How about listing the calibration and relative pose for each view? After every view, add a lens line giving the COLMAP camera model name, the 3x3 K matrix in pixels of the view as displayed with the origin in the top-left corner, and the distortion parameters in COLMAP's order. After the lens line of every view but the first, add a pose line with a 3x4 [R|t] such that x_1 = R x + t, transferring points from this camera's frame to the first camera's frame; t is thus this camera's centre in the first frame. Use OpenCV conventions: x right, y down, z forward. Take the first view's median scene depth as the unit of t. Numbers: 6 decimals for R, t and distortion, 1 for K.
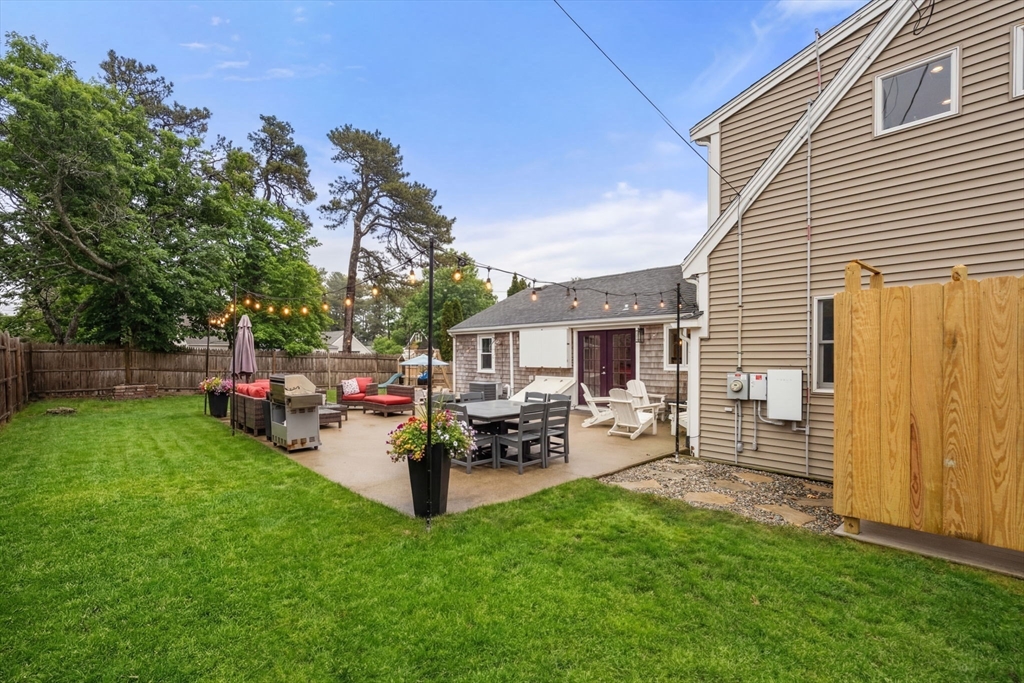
lens RADIAL K [[463.6, 0, 514.2], [0, 463.6, 349.7], [0, 0, 1]] dist [0.000048, 0.000232]
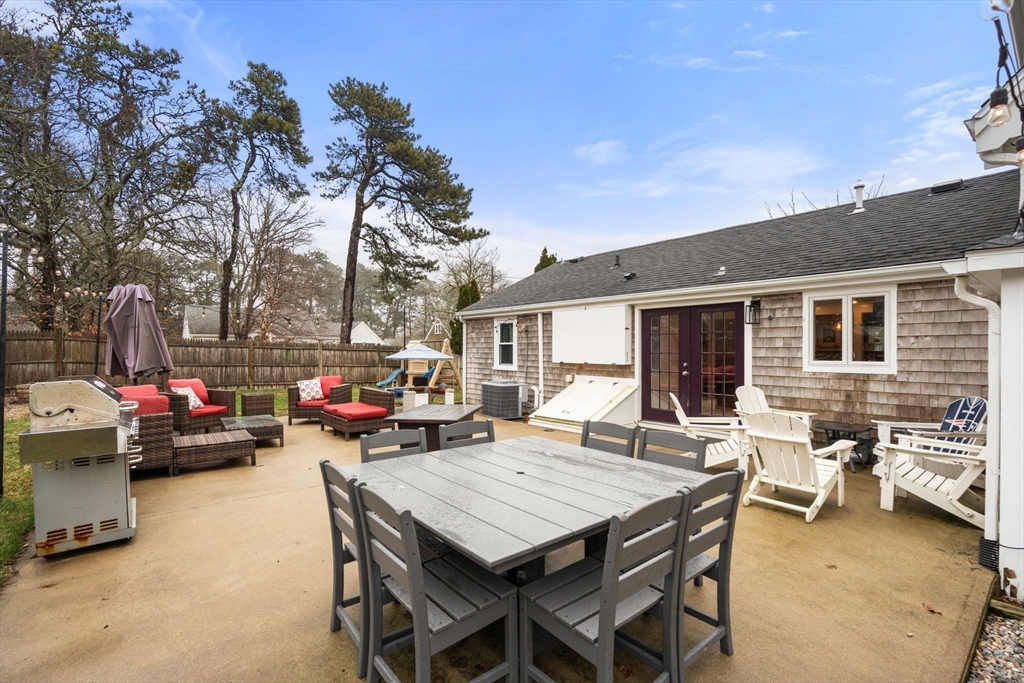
lens RADIAL K [[463.6, 0, 514.2], [0, 463.6, 349.7], [0, 0, 1]] dist [0.000048, 0.000232]
pose [[0.998642, 0.007489, -0.051555, -0.006538], [-0.006931, 0.999916, 0.010976, 0.006802], [0.051633, -0.010604, 0.998610, 0.192315]]
